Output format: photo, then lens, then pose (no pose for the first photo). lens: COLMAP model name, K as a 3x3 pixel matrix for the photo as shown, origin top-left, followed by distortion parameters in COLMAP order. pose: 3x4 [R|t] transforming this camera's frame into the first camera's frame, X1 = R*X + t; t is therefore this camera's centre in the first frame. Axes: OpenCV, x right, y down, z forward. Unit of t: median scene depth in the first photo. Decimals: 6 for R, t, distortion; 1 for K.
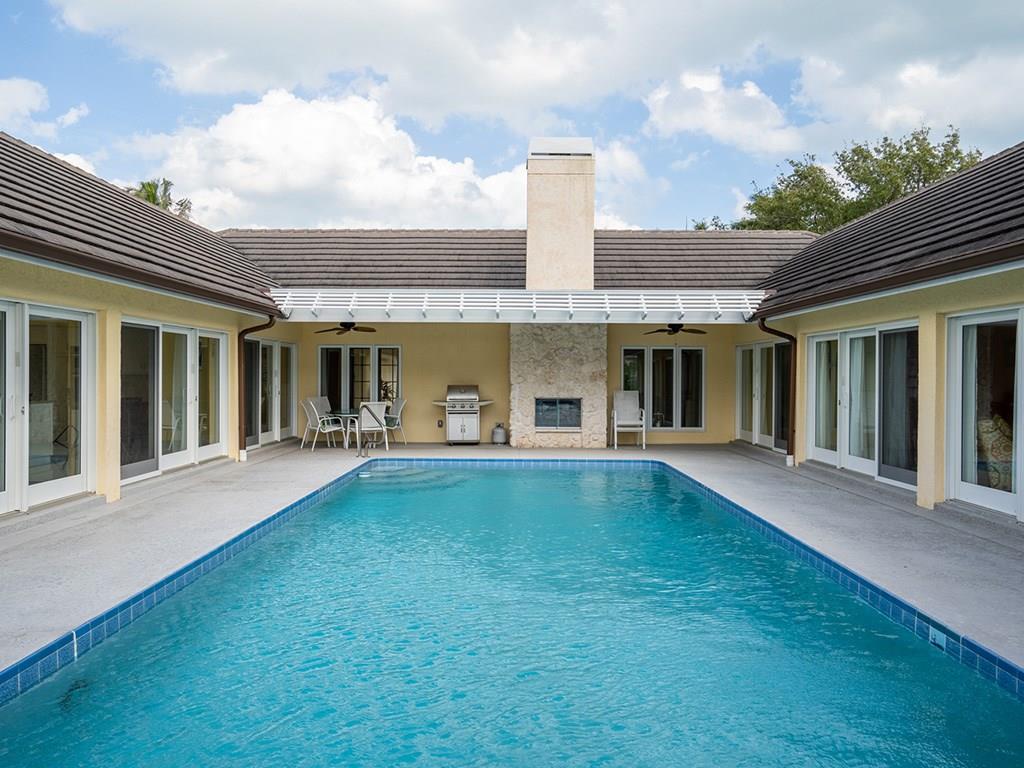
lens RADIAL K [[896.1, 0, 512.0], [0, 896.1, 384.0], [0, 0, 1]] dist [0.001688, 0.000695]
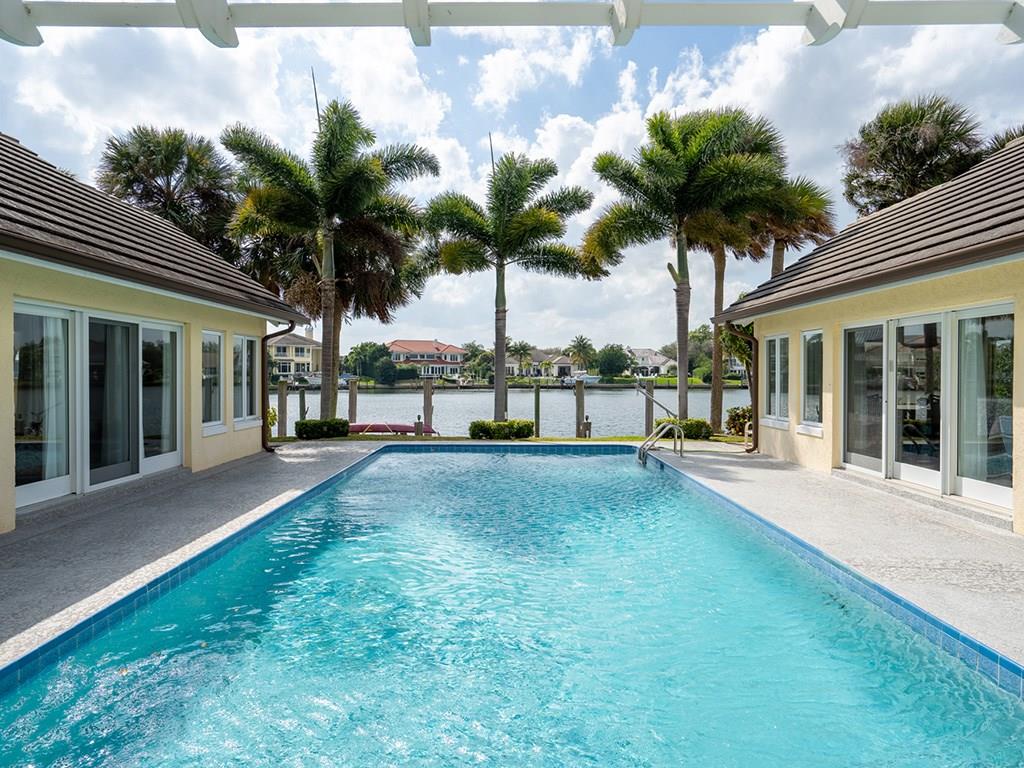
lens RADIAL K [[627.0, 0, 512.0], [0, 627.0, 384.0], [0, 0, 1]] dist [0.000235, 0.000091]
pose [[0.999977, -0.005056, 0.004466, 0.003240], [0.005019, 0.999953, 0.008301, -0.002878], [-0.004508, -0.008278, 0.999956, 0.328465]]
